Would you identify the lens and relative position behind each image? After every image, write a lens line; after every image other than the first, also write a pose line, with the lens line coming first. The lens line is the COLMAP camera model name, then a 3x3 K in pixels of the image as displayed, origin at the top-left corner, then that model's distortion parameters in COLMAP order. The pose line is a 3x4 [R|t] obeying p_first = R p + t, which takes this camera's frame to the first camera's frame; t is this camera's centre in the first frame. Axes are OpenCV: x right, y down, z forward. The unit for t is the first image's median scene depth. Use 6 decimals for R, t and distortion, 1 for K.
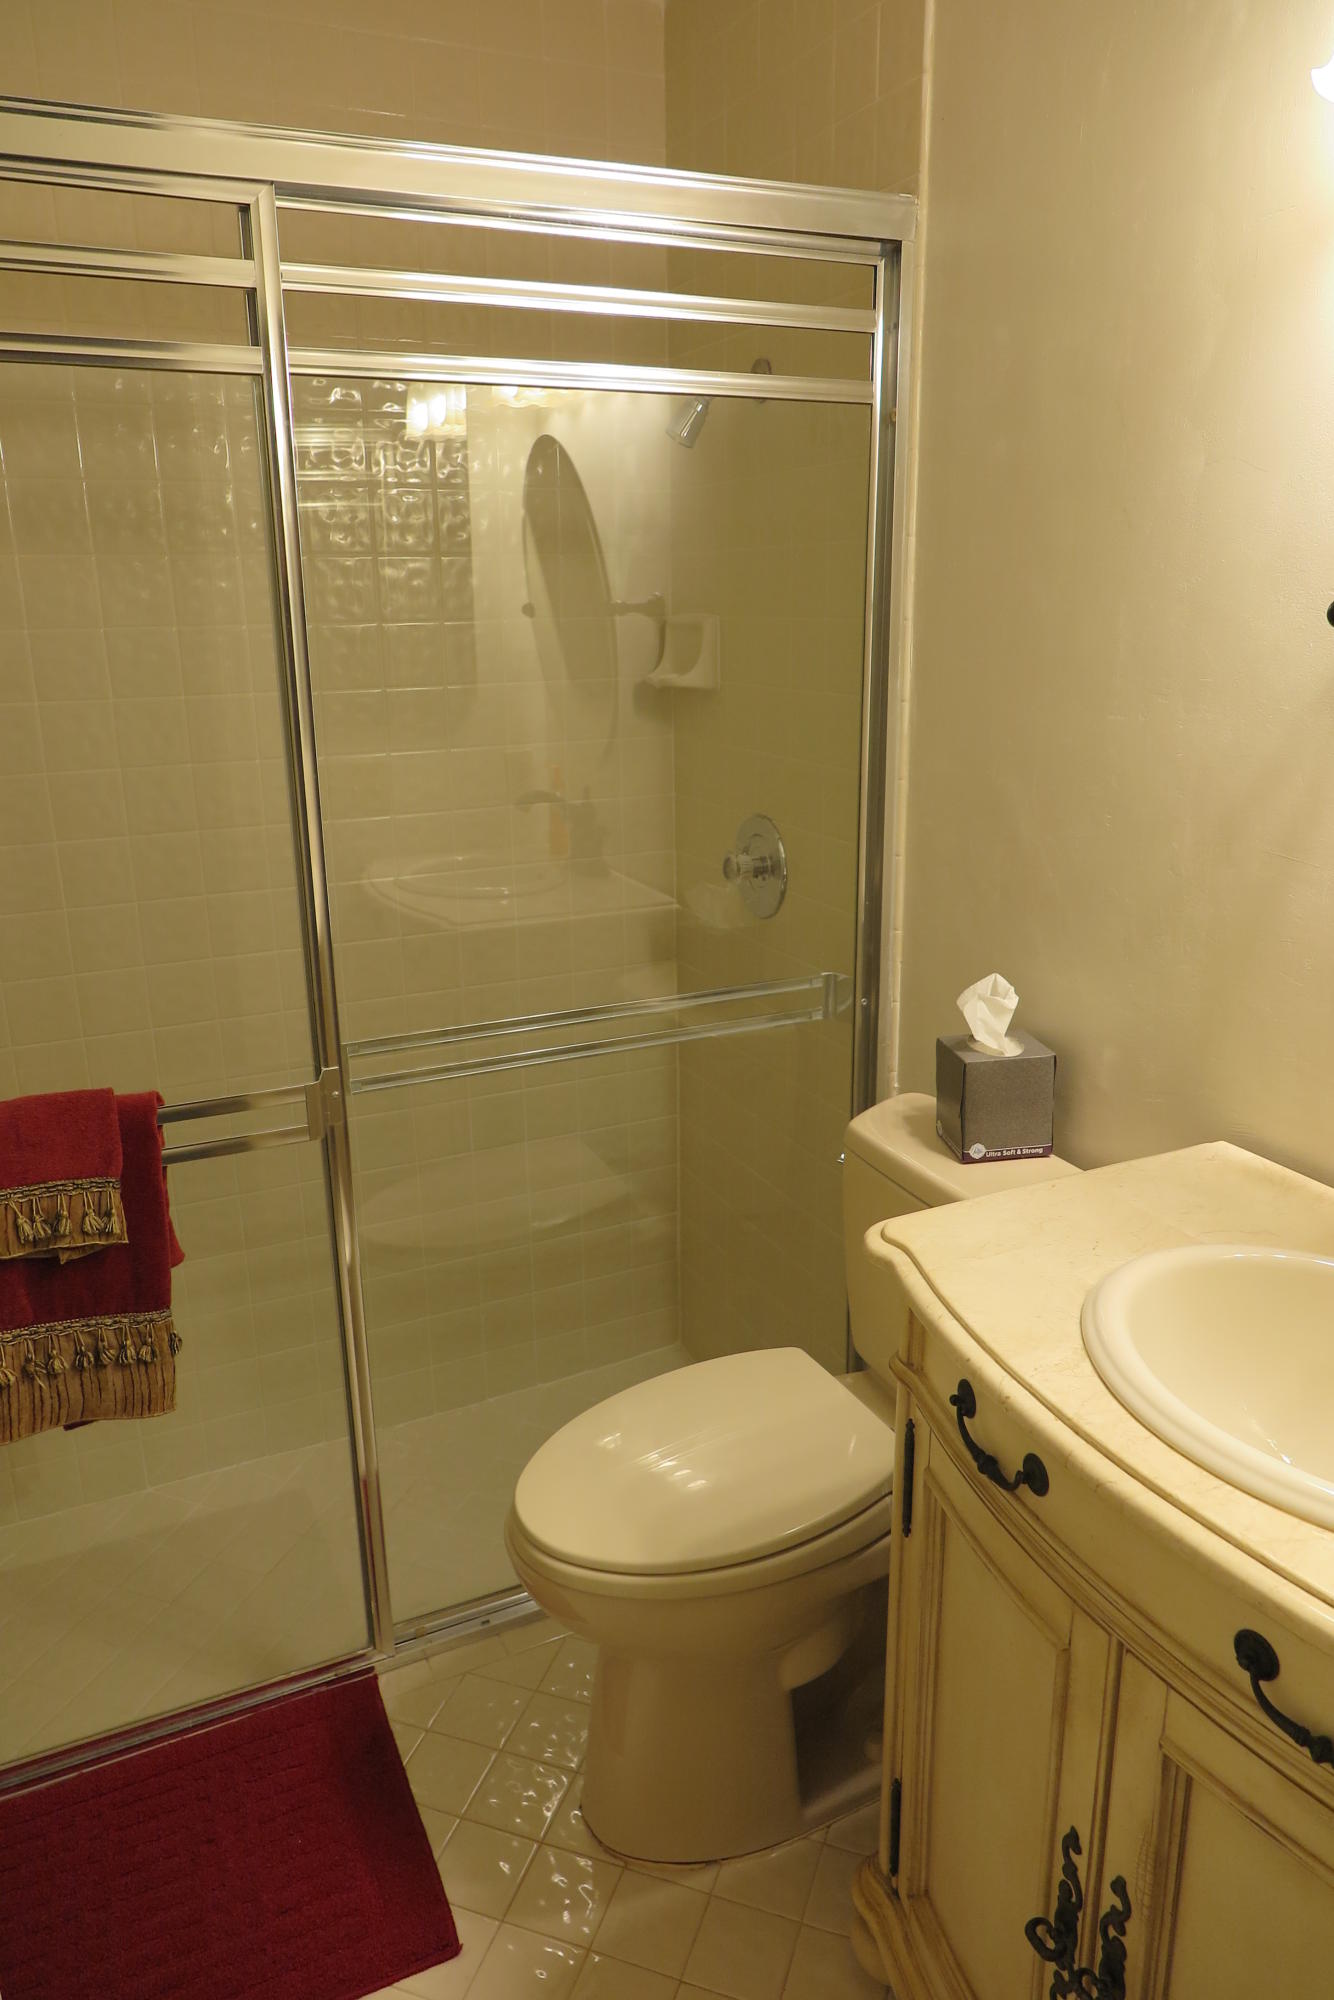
lens RADIAL K [[1364.2, 0, 667.2], [0, 1364.2, 993.7], [0, 0, 1]] dist [-0.012629, 0.003753]
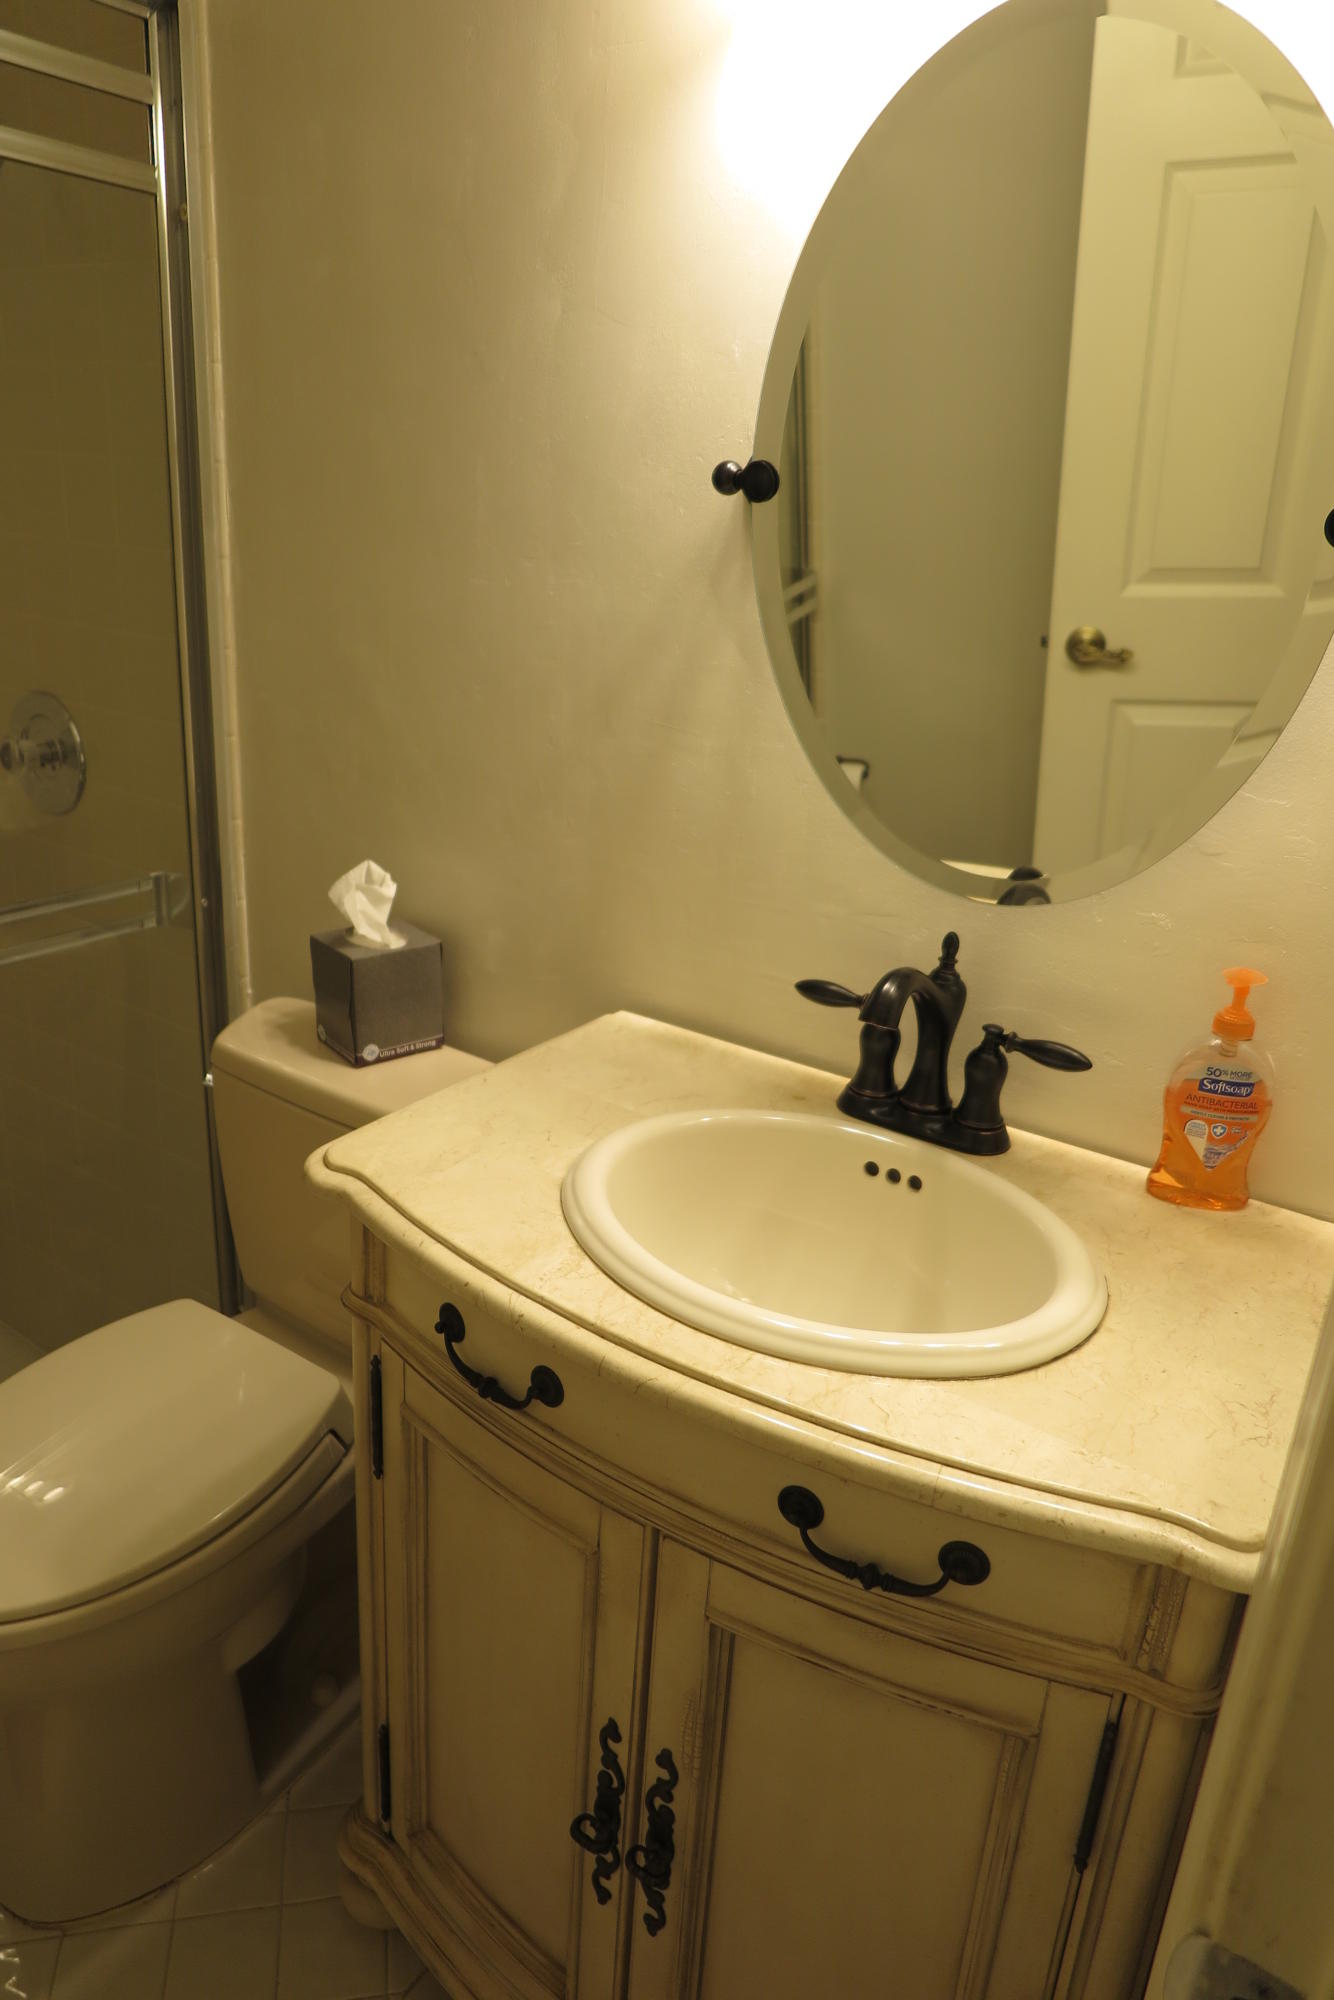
lens RADIAL K [[1364.2, 0, 667.2], [0, 1364.2, 993.7], [0, 0, 1]] dist [-0.012629, 0.003753]
pose [[0.854316, -0.116615, 0.506503, -0.080133], [0.073557, 0.991824, 0.104285, -0.008177], [-0.514523, -0.051835, 0.855909, 0.118244]]
